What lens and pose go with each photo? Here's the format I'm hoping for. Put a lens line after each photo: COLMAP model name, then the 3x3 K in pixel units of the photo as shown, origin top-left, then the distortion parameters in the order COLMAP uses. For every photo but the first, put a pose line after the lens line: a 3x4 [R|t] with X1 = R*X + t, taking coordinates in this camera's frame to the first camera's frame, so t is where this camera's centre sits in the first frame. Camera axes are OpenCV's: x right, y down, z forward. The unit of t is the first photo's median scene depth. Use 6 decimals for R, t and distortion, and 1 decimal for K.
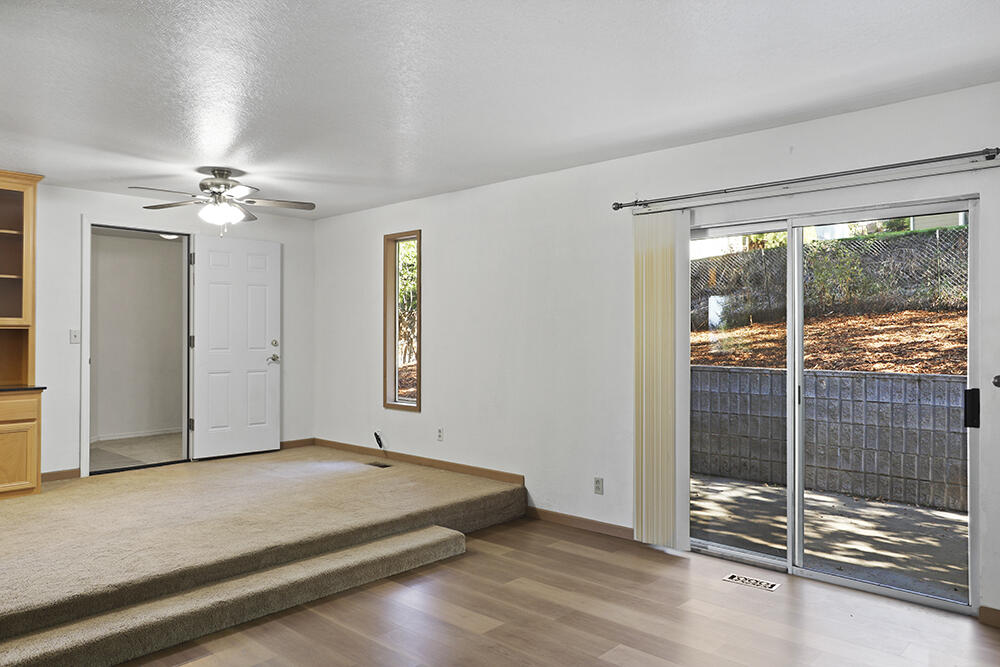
lens RADIAL K [[687.3, 0, 514.0], [0, 687.3, 331.2], [0, 0, 1]] dist [-0.009122, 0.013582]
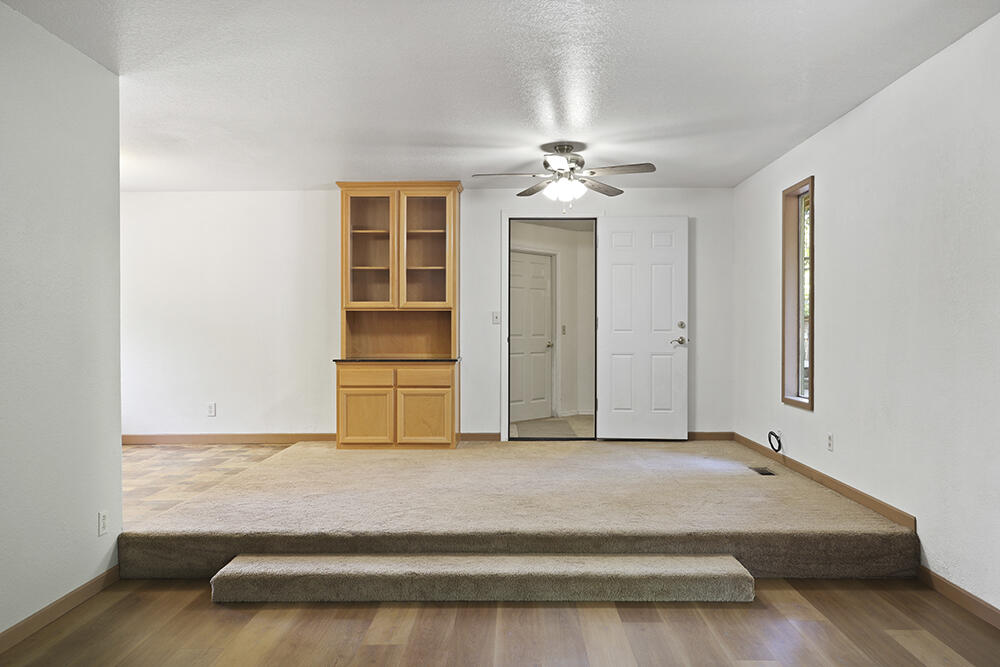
lens RADIAL K [[687.3, 0, 521.5], [0, 687.3, 329.7], [0, 0, 1]] dist [-0.009122, 0.013582]
pose [[0.671612, 0.000281, -0.740903, 0.272084], [0.005331, 0.999972, 0.005212, 0.025001], [0.740884, -0.007450, 0.671592, 0.296226]]
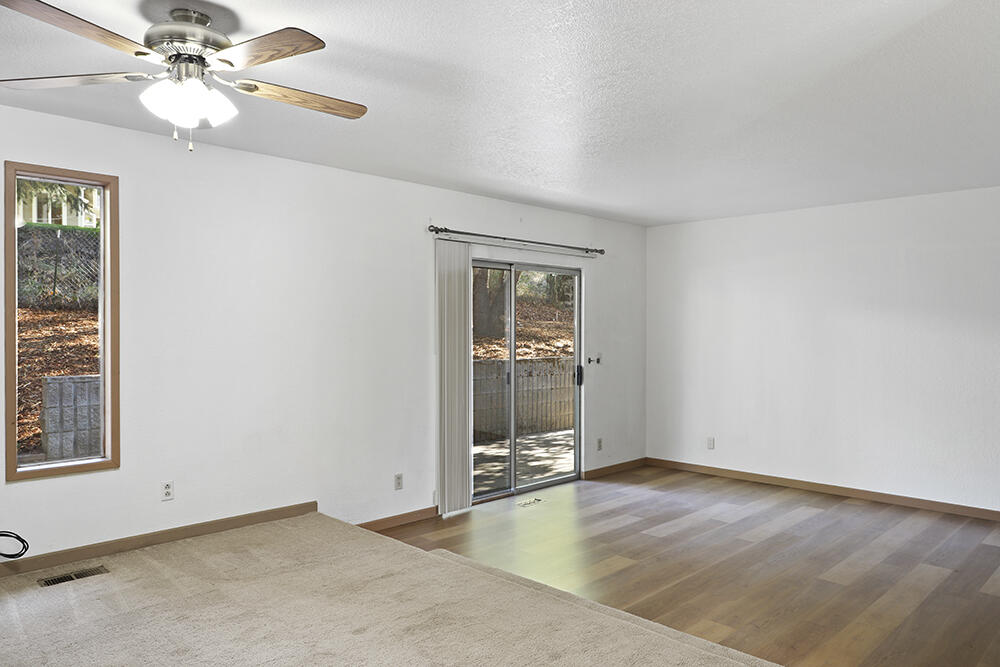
lens RADIAL K [[687.3, 0, 491.6], [0, 687.3, 328.8], [0, 0, 1]] dist [-0.009122, 0.013582]
pose [[0.075910, 0.003037, 0.997110, -0.928700], [-0.002583, 0.999993, -0.002849, -0.011894], [-0.997111, -0.002359, 0.075917, 0.765736]]
